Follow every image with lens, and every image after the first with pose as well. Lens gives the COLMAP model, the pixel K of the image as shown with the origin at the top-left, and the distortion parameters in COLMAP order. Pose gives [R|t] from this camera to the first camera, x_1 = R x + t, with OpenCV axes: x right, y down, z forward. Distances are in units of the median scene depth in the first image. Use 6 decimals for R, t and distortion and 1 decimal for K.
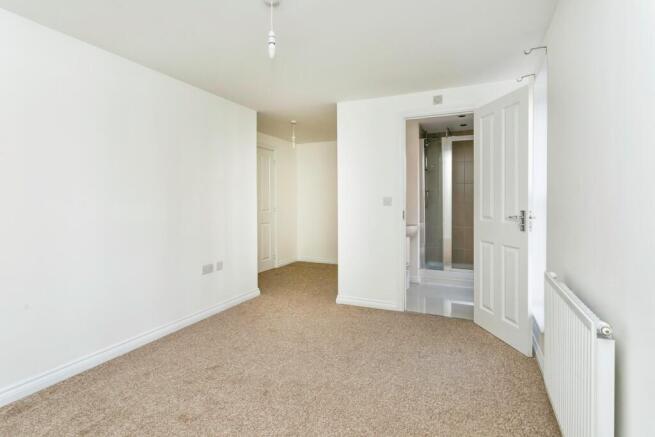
lens RADIAL K [[328.3, 0, 328.0], [0, 328.3, 203.0], [0, 0, 1]] dist [-0.000354, 0.000120]
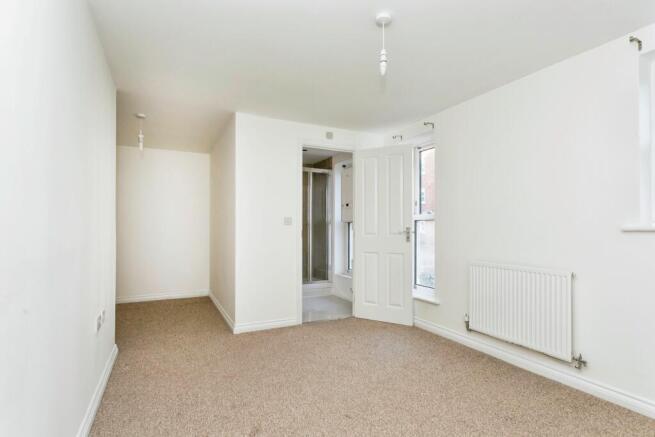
lens RADIAL K [[330.5, 0, 327.1], [0, 330.5, 225.6], [0, 0, 1]] dist [0.000788, 0.000259]
pose [[0.629069, 0.003802, 0.777340, -0.575288], [0.004453, 0.999954, -0.008494, 0.017905], [-0.777337, 0.008804, 0.629023, 0.257158]]
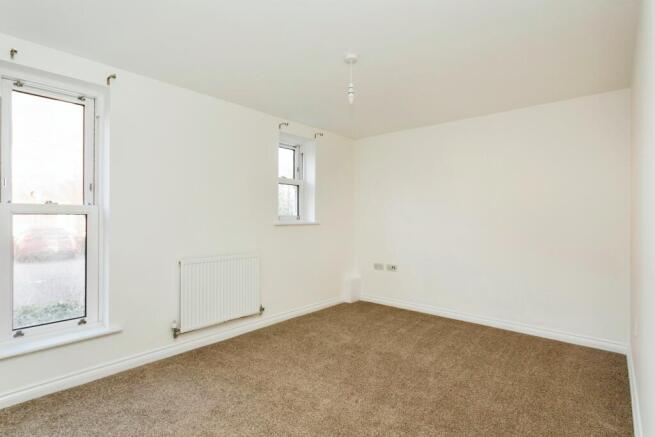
lens RADIAL K [[320.5, 0, 327.5], [0, 320.5, 218.5], [0, 0, 1]] dist [0.000679, 0.000459]
pose [[-0.956410, 0.001704, 0.292023, -0.233101], [0.002317, 0.999996, 0.001754, -0.000464], [-0.292019, 0.002354, -0.956410, 1.182750]]
